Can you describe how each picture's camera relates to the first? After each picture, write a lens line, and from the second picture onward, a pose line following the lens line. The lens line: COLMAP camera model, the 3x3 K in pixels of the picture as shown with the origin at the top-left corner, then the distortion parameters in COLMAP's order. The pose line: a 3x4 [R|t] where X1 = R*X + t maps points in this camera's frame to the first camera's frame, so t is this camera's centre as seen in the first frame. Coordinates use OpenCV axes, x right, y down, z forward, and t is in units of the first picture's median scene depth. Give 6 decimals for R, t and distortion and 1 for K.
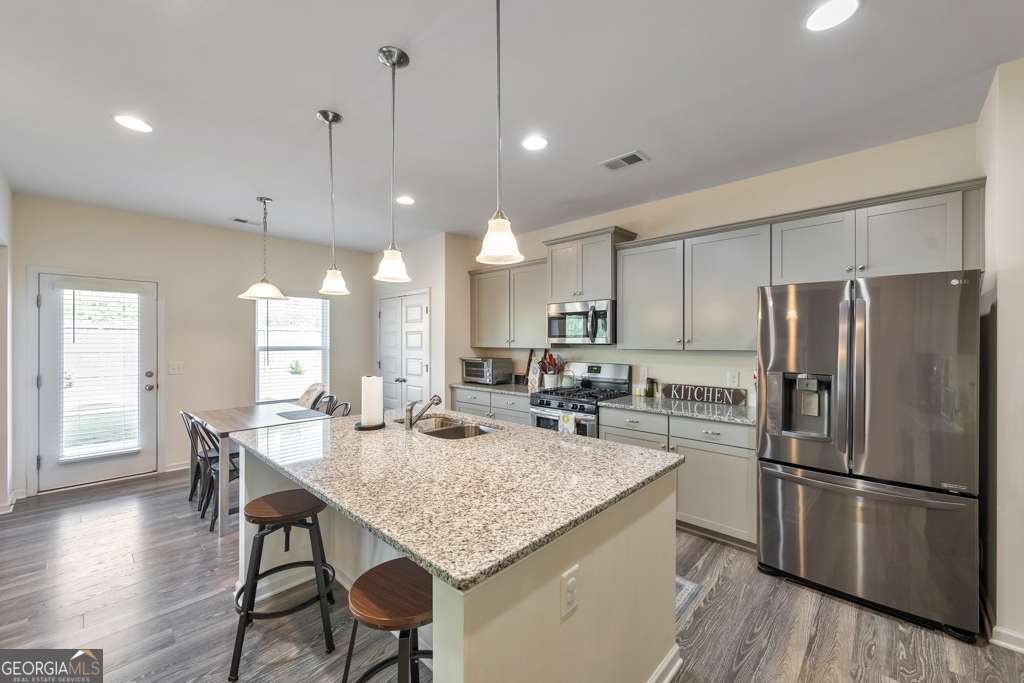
lens RADIAL K [[399.5, 0, 510.0], [0, 399.5, 342.2], [0, 0, 1]] dist [0.001215, 0.000014]
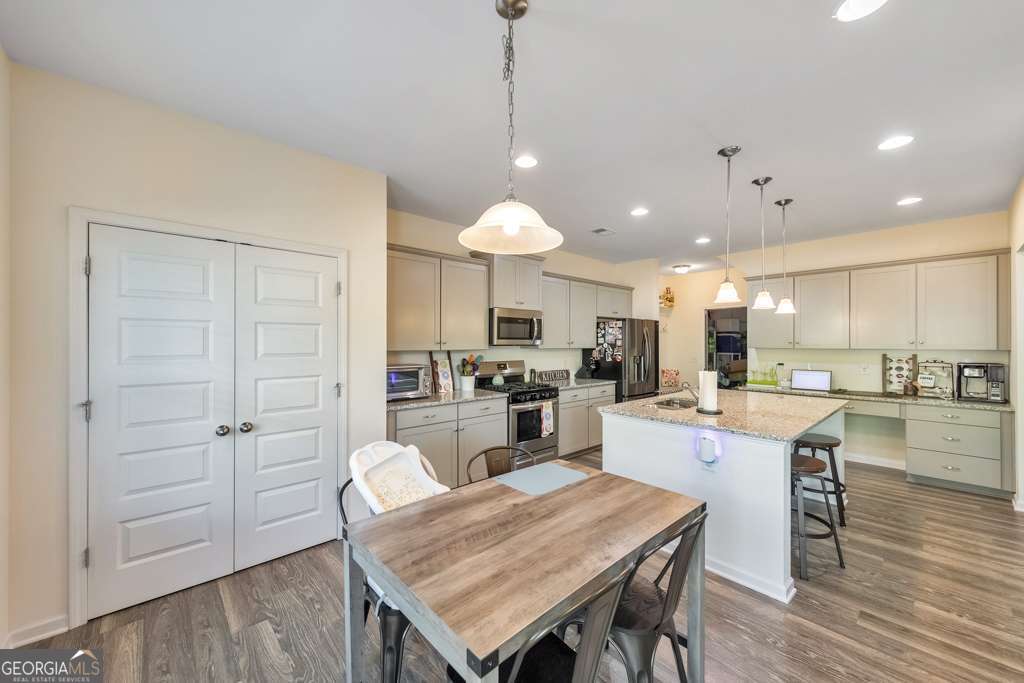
lens RADIAL K [[399.5, 0, 510.2], [0, 399.5, 341.5], [0, 0, 1]] dist [0.001215, 0.000014]
pose [[0.063675, 0.001034, 0.997970, -1.119383], [0.000459, 0.999999, -0.001065, -0.004856], [-0.997971, 0.000526, 0.063674, 1.057118]]
